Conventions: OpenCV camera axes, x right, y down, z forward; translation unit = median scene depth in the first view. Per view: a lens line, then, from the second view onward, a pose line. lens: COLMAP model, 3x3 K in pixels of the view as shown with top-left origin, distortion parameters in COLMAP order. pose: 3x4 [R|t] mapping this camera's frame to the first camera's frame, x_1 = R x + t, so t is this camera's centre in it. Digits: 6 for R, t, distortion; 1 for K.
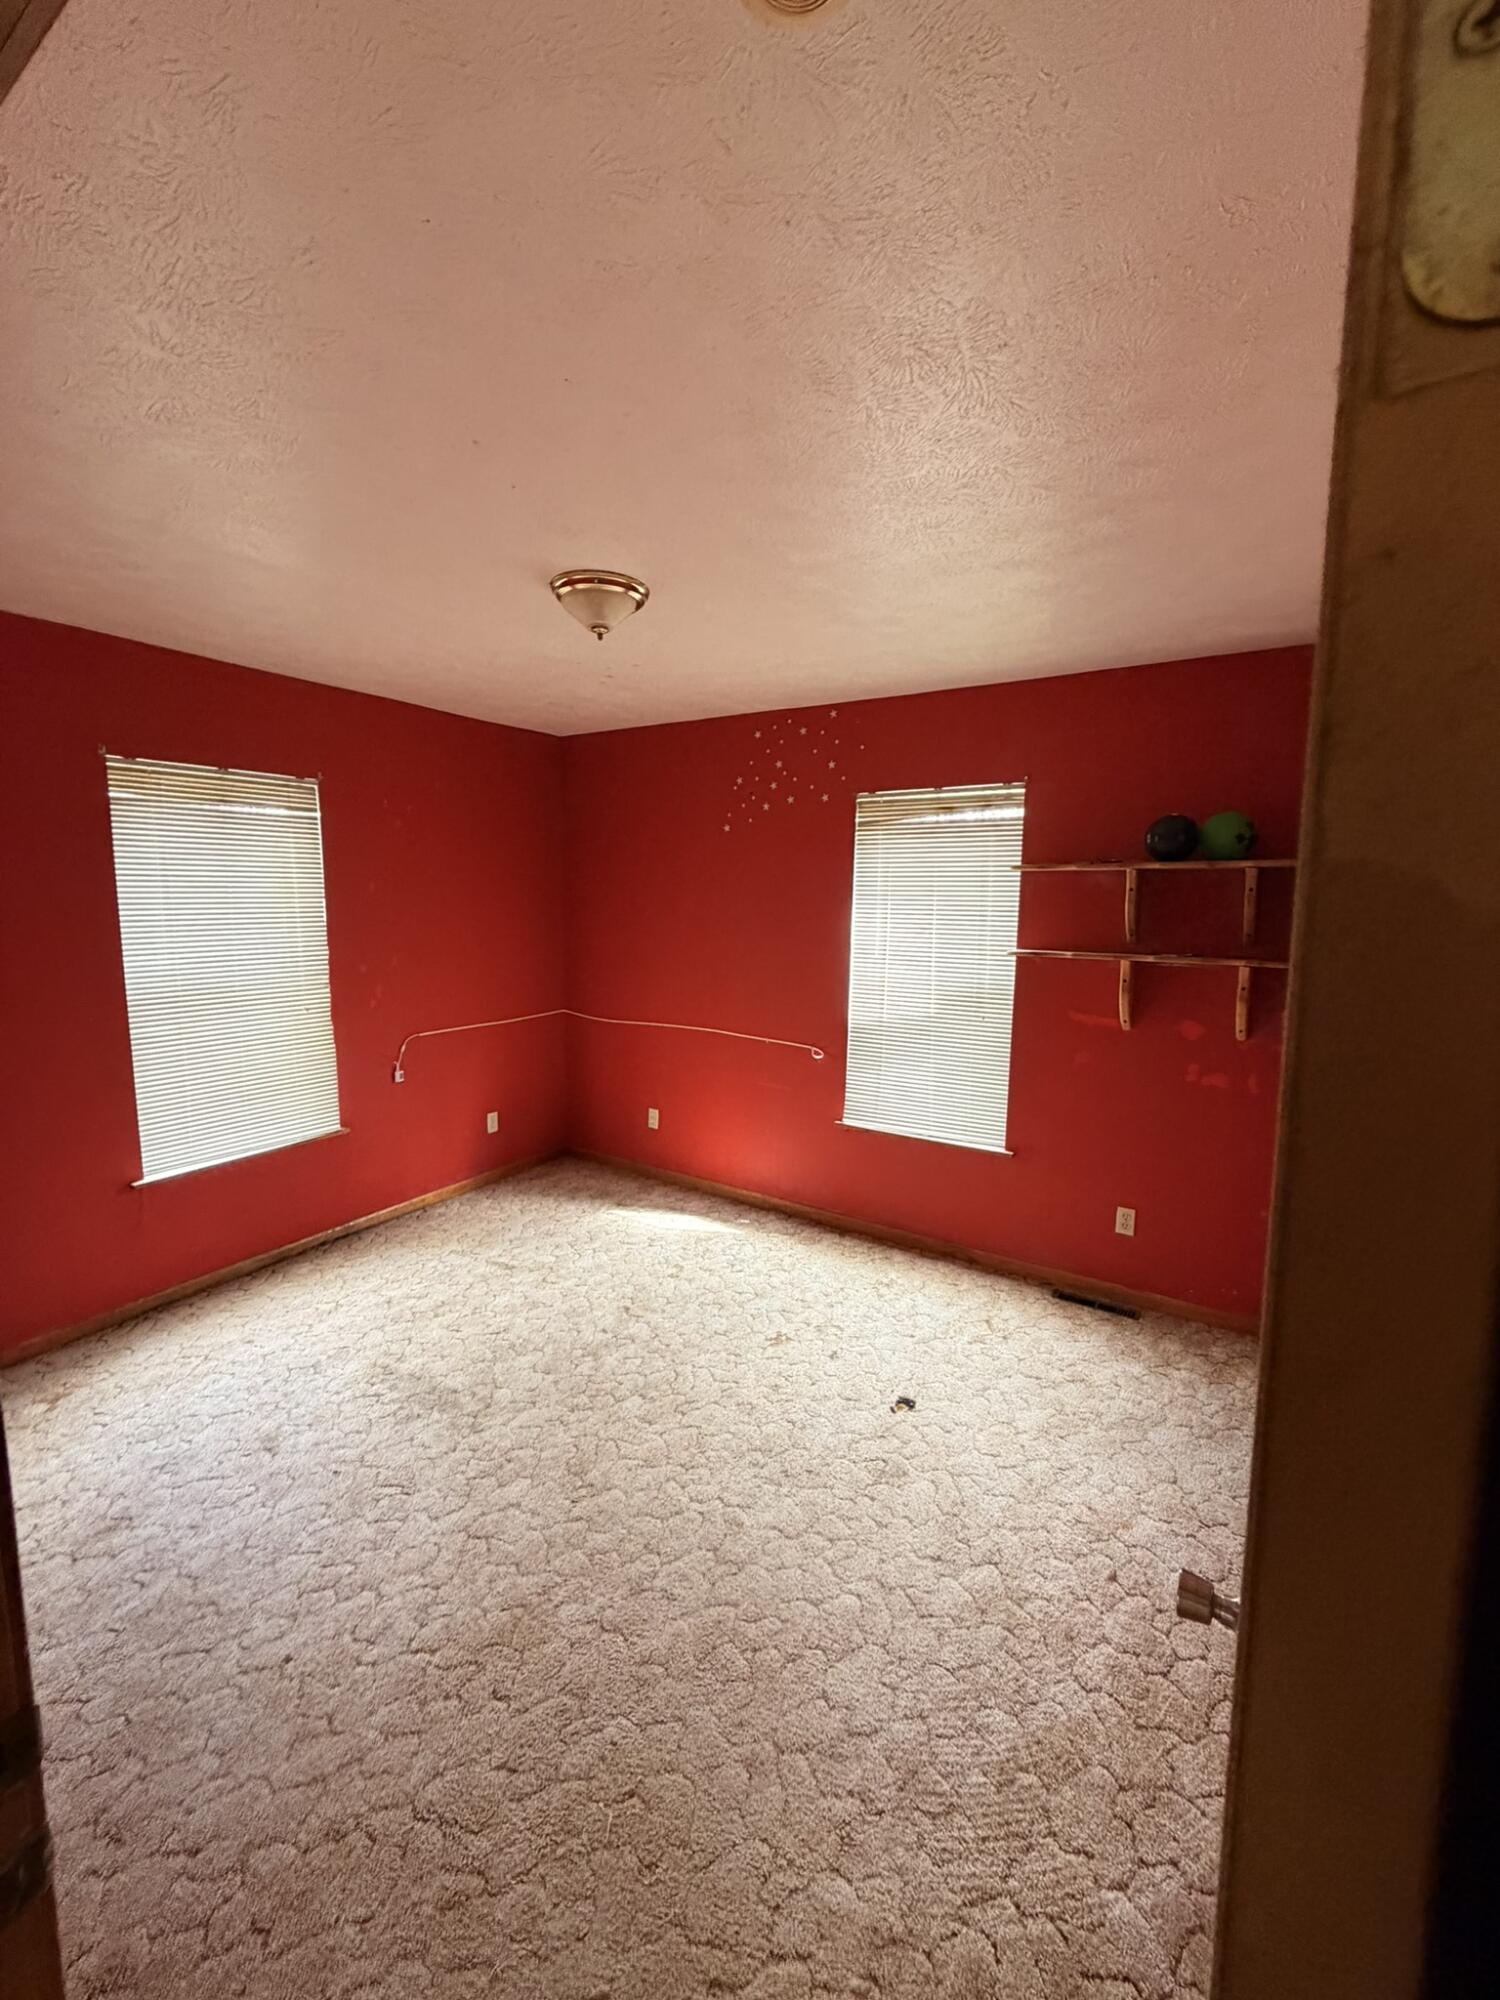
lens RADIAL K [[796.6, 0, 748.9], [0, 796.6, 994.5], [0, 0, 1]] dist [-0.001333, 0.000453]
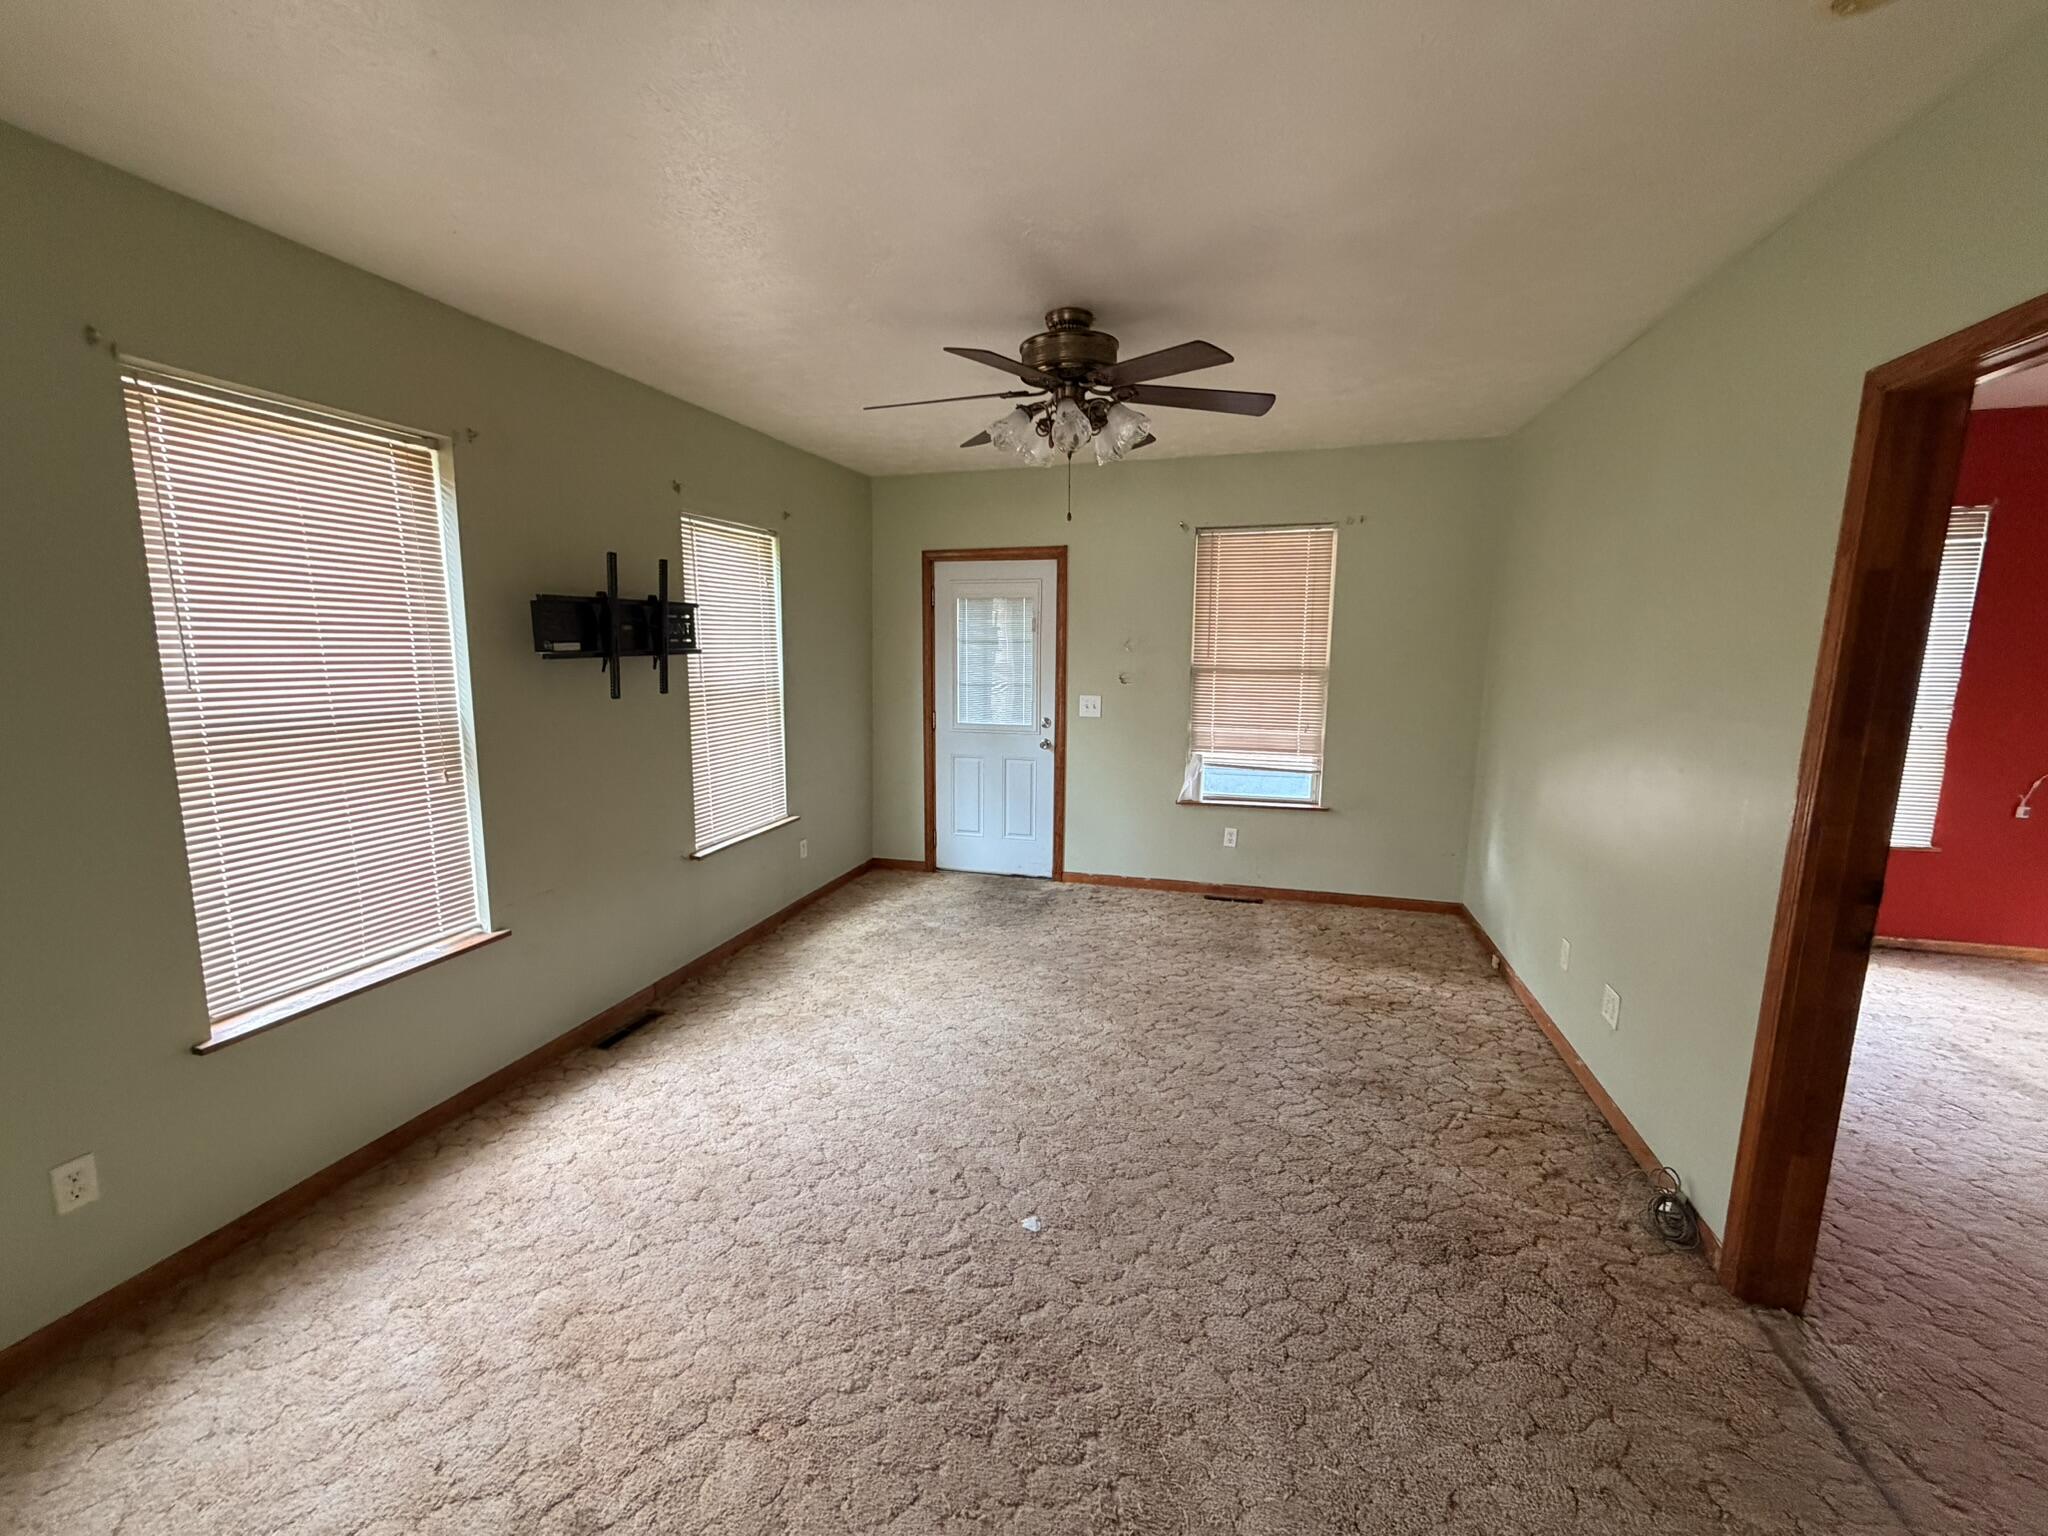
lens RADIAL K [[815.7, 0, 1018.8], [0, 815.7, 769.8], [0, 0, 1]] dist [-0.001333, 0.000453]
pose [[0.281547, 0.144411, -0.948618, 0.174131], [-0.130635, 0.985174, 0.111204, 0.129959], [0.950613, 0.092614, 0.296238, -0.543684]]
